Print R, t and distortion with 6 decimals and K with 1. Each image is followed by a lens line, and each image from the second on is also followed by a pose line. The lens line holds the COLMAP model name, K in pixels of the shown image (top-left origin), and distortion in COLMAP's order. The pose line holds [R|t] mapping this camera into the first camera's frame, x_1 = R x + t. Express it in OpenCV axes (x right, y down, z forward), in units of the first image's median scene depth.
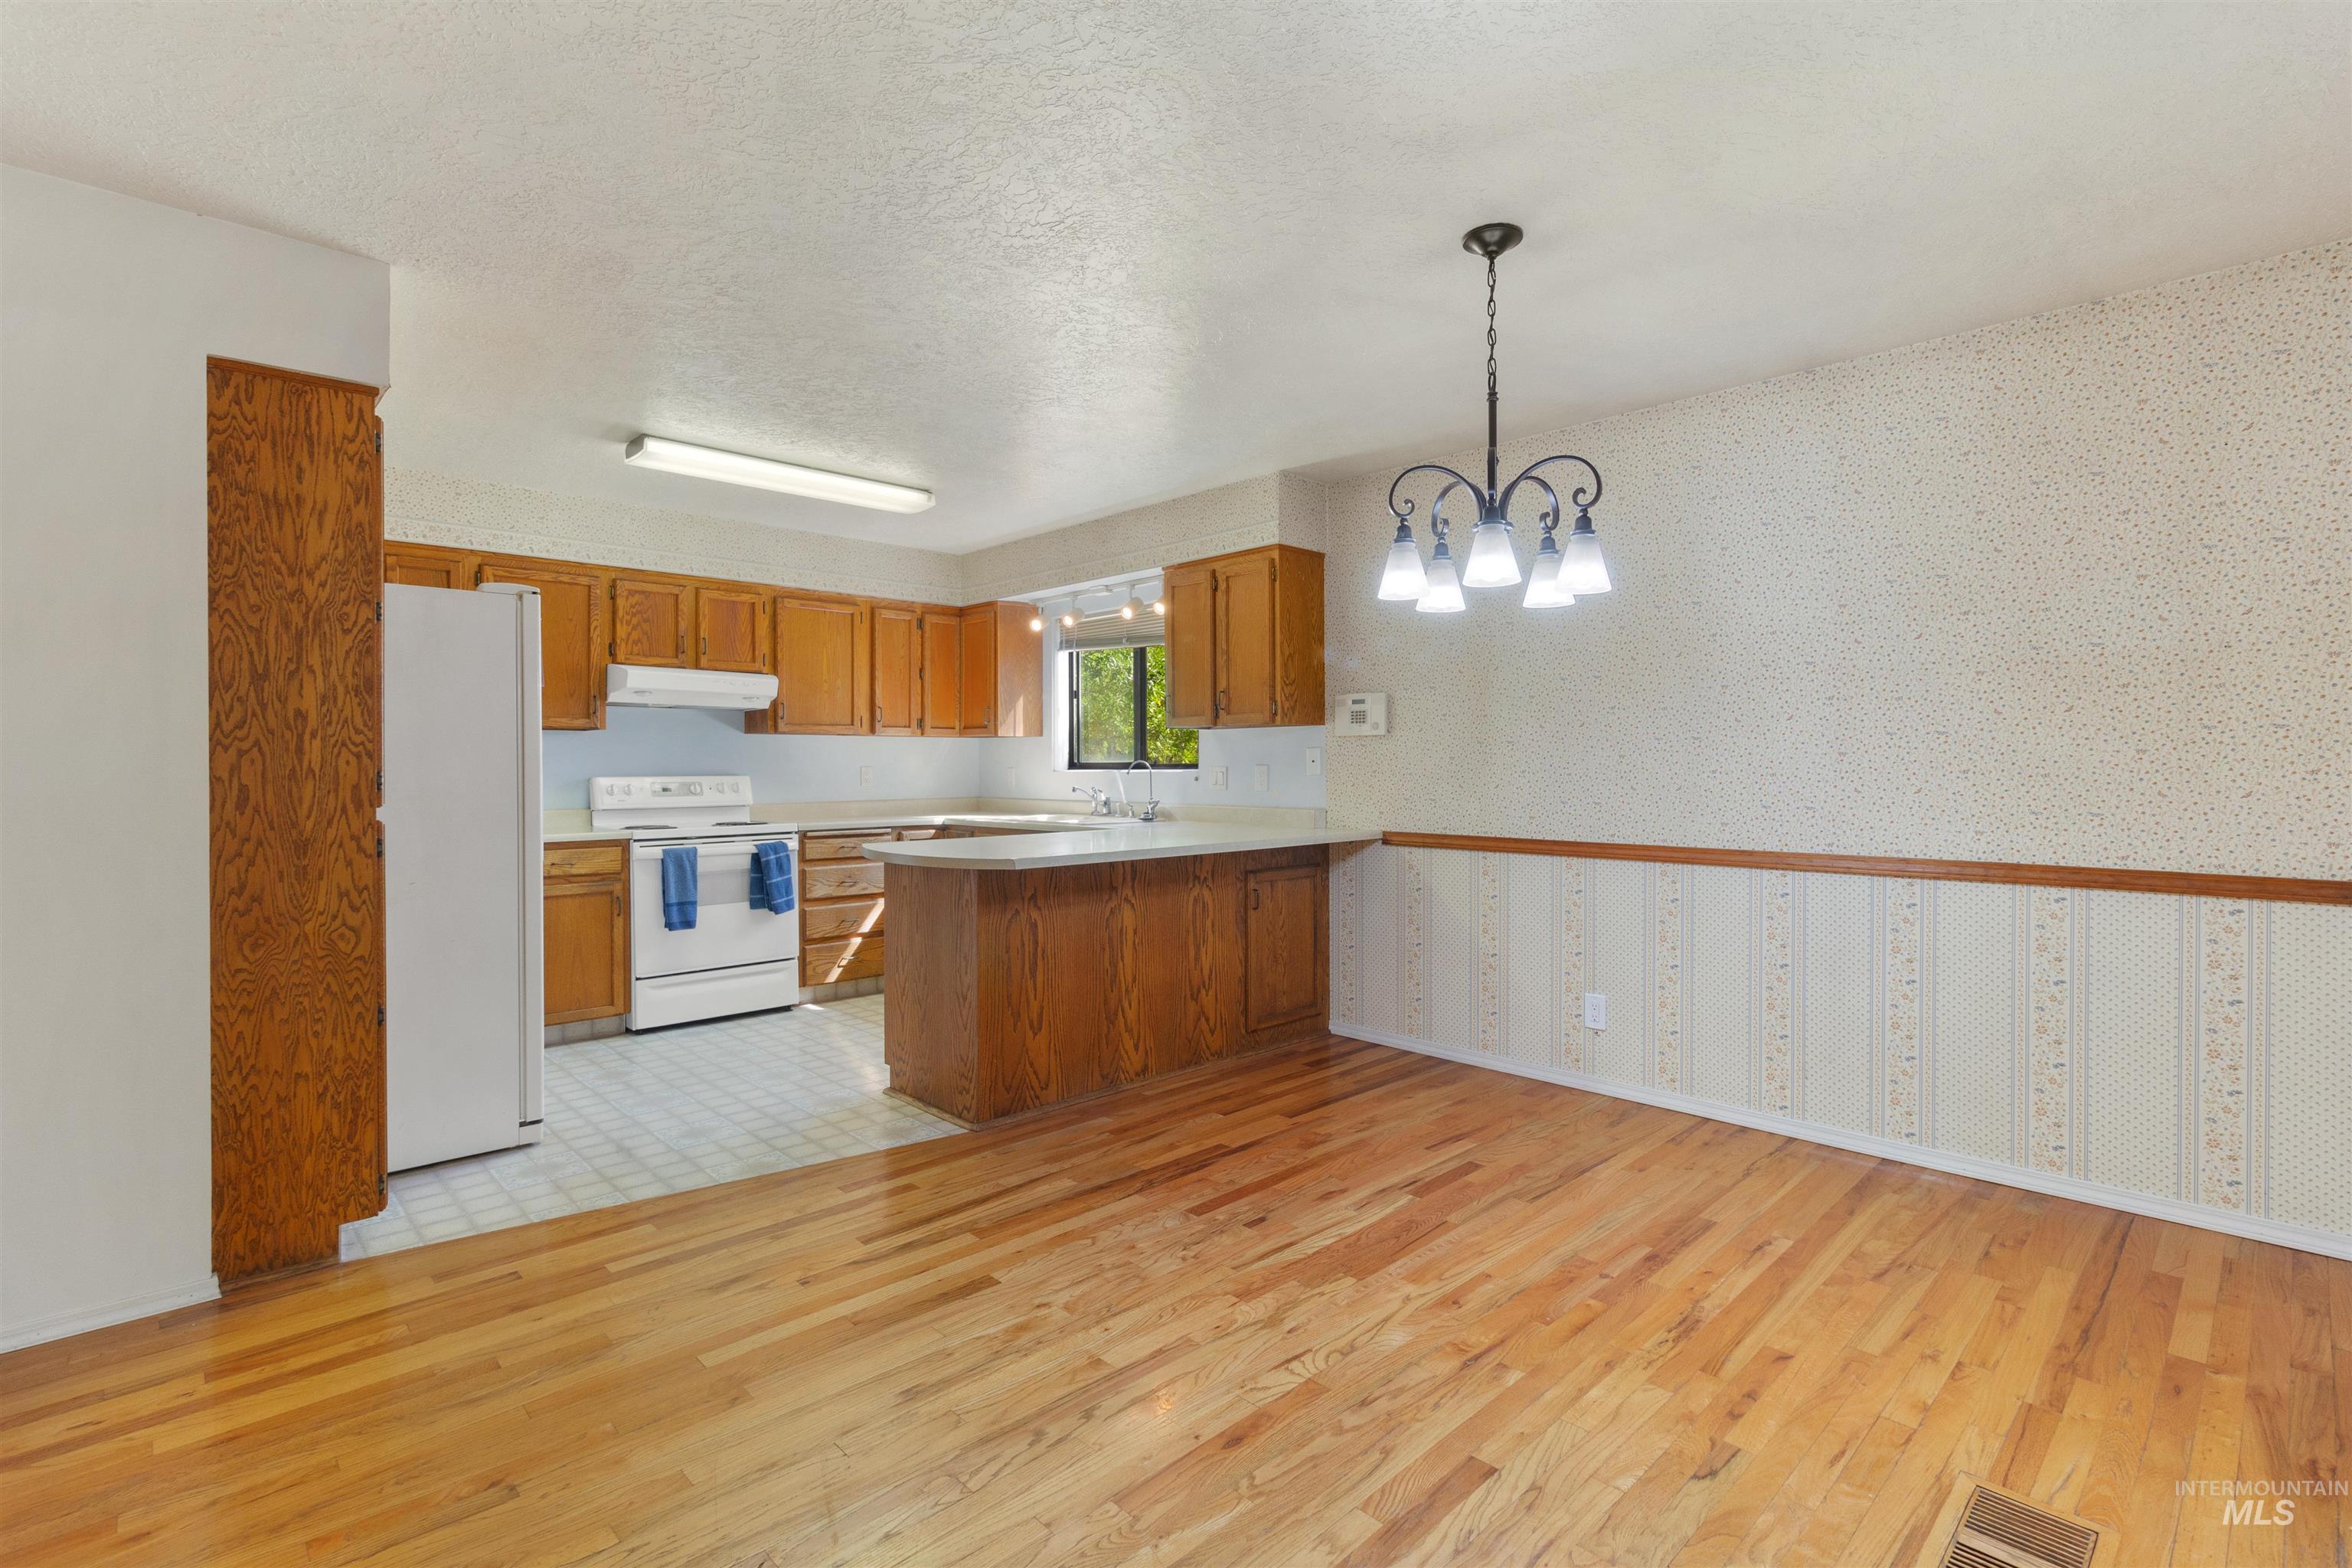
lens RADIAL K [[1085.3, 0, 1182.9], [0, 1085.3, 770.4], [0, 0, 1]] dist [0.003793, -0.000731]
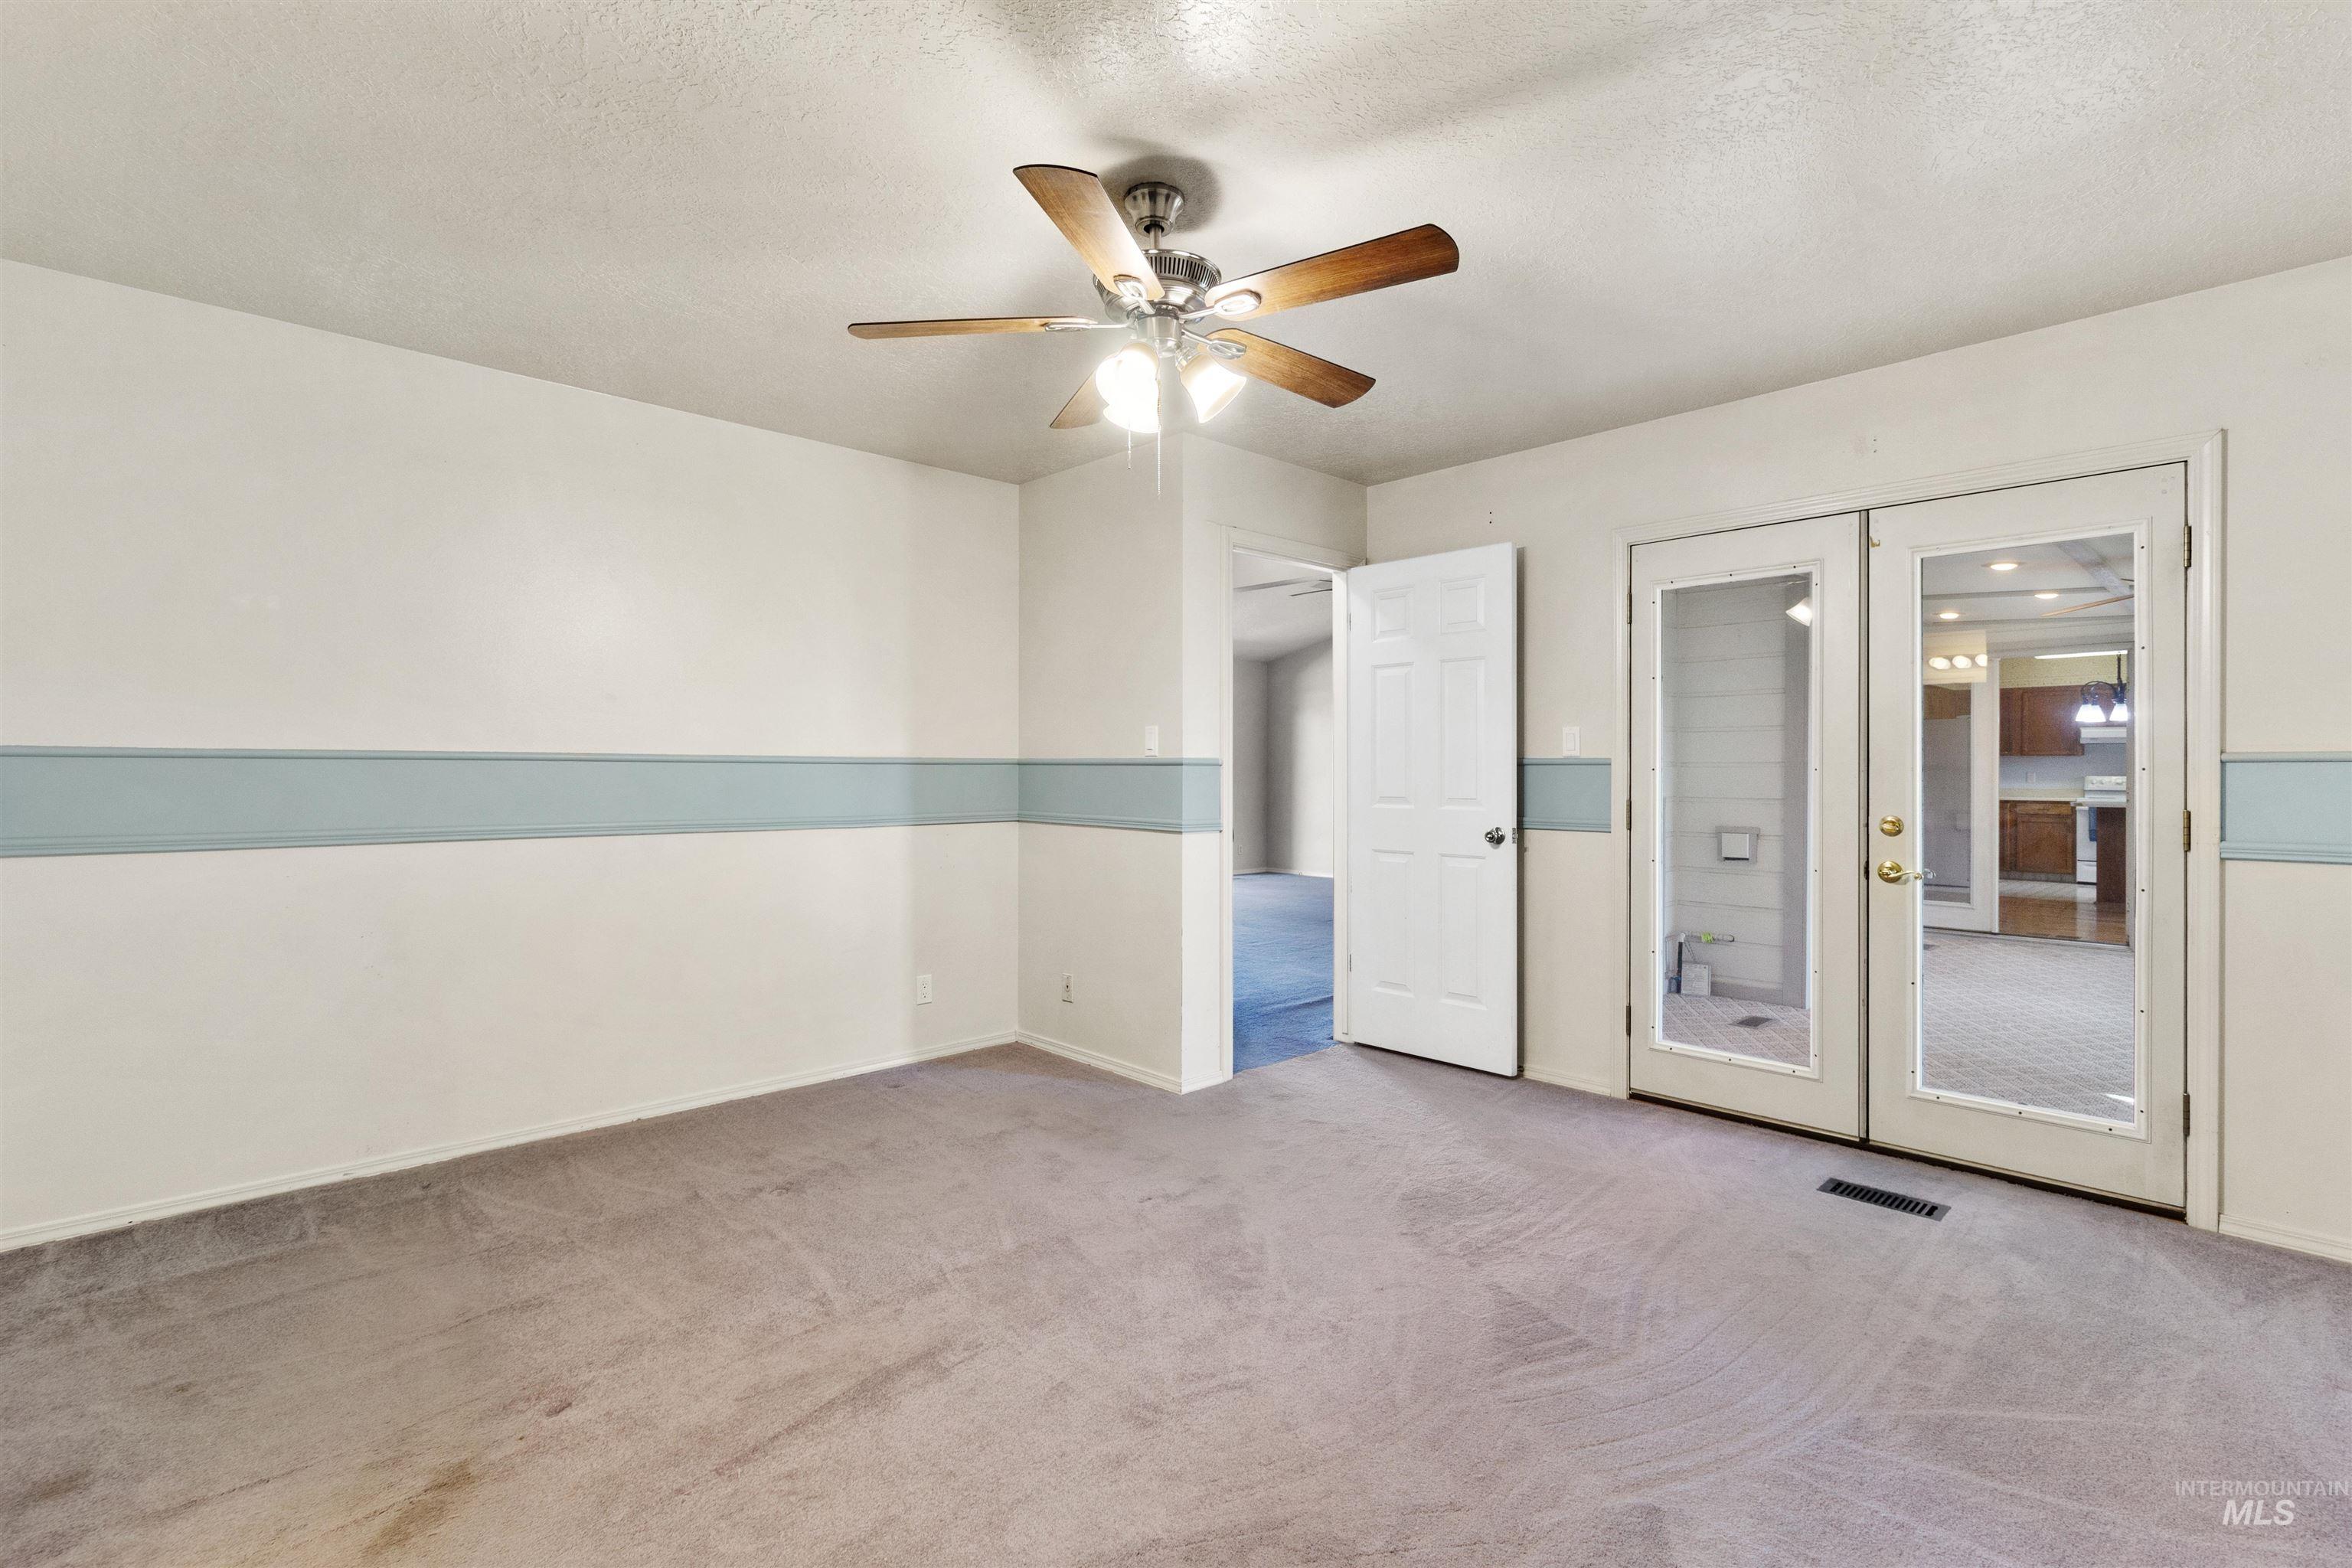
lens RADIAL K [[1085.3, 0, 1186.8], [0, 1085.3, 774.7], [0, 0, 1]] dist [0.003793, -0.000731]
pose [[0.004862, 0.007130, -0.999963, 2.381462], [-0.006680, 0.999953, 0.007098, 0.001995], [0.999966, 0.006645, 0.004909, -1.219773]]
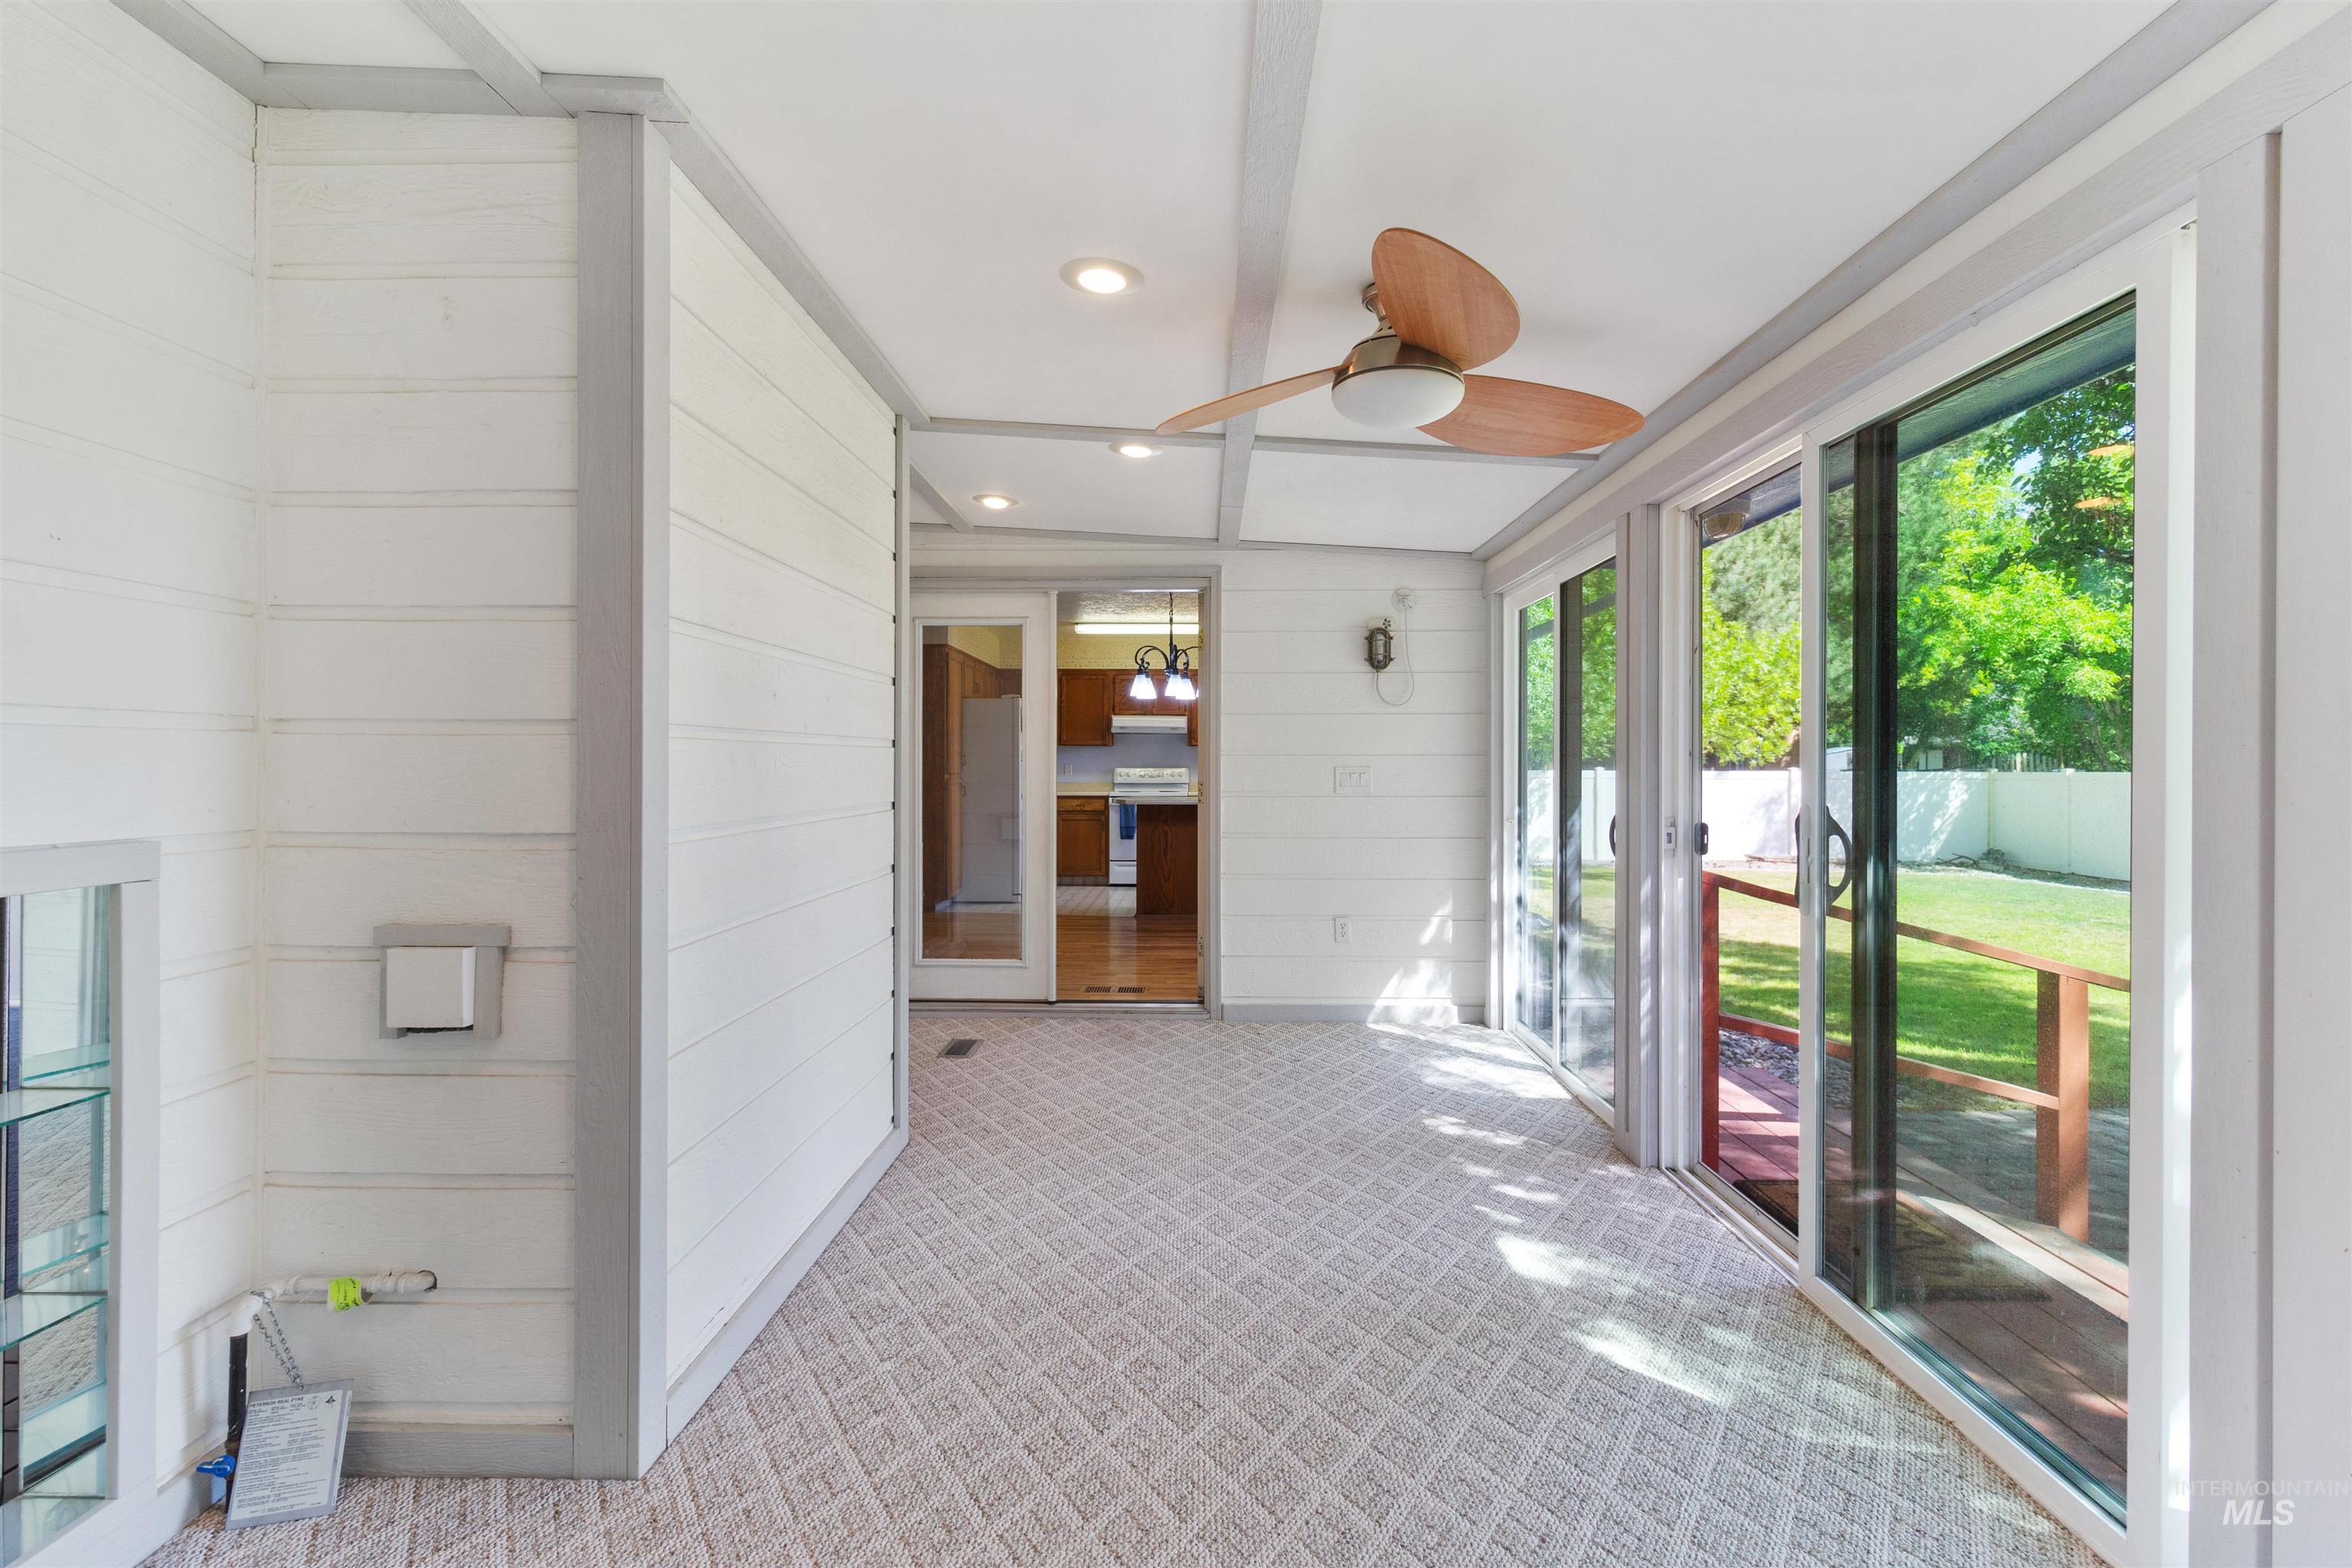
lens RADIAL K [[1085.3, 0, 1173.3], [0, 1085.3, 774.7], [0, 0, 1]] dist [0.003793, -0.000731]
pose [[0.703830, 0.010674, -0.710288, 1.454925], [-0.008785, 0.999941, 0.006321, 0.008338], [0.710314, 0.001791, 0.703882, -0.567093]]
